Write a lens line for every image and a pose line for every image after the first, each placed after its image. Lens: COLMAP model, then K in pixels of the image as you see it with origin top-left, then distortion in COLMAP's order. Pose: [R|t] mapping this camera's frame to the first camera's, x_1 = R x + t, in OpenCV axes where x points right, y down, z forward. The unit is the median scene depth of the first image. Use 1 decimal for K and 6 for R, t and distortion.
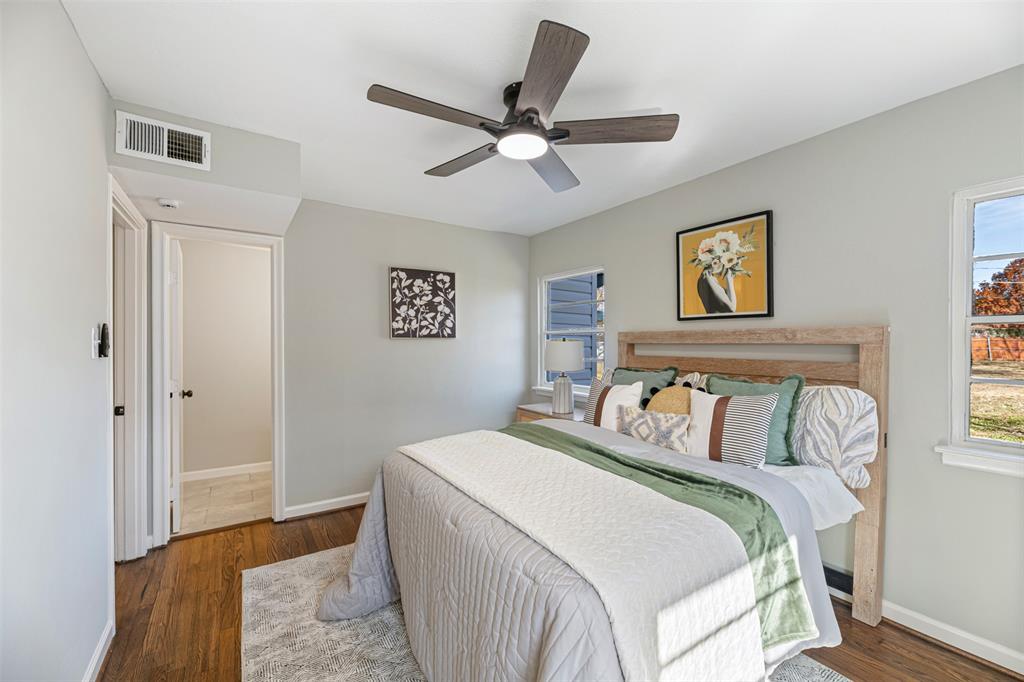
lens RADIAL K [[414.5, 0, 512.6], [0, 414.5, 340.8], [0, 0, 1]] dist [-0.004138, -0.000439]
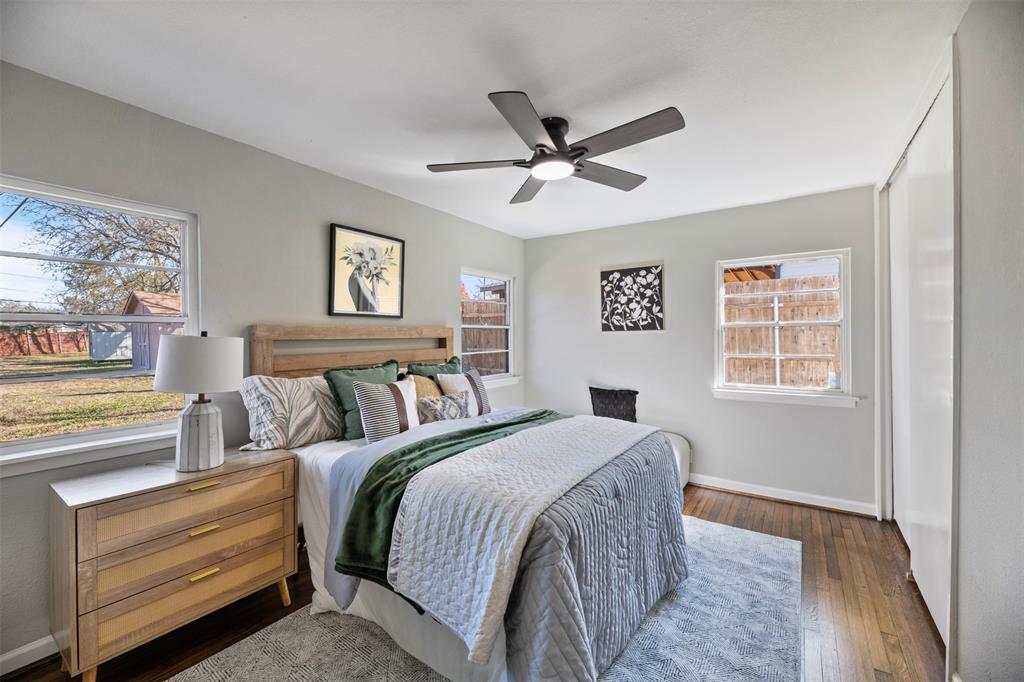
lens RADIAL K [[414.5, 0, 512.7], [0, 414.5, 337.2], [0, 0, 1]] dist [-0.004138, -0.000439]
pose [[-0.365653, -0.013526, 0.930653, -0.716910], [-0.001358, 0.999901, 0.013999, -0.013249], [-0.930750, 0.003855, -0.365635, 1.055357]]
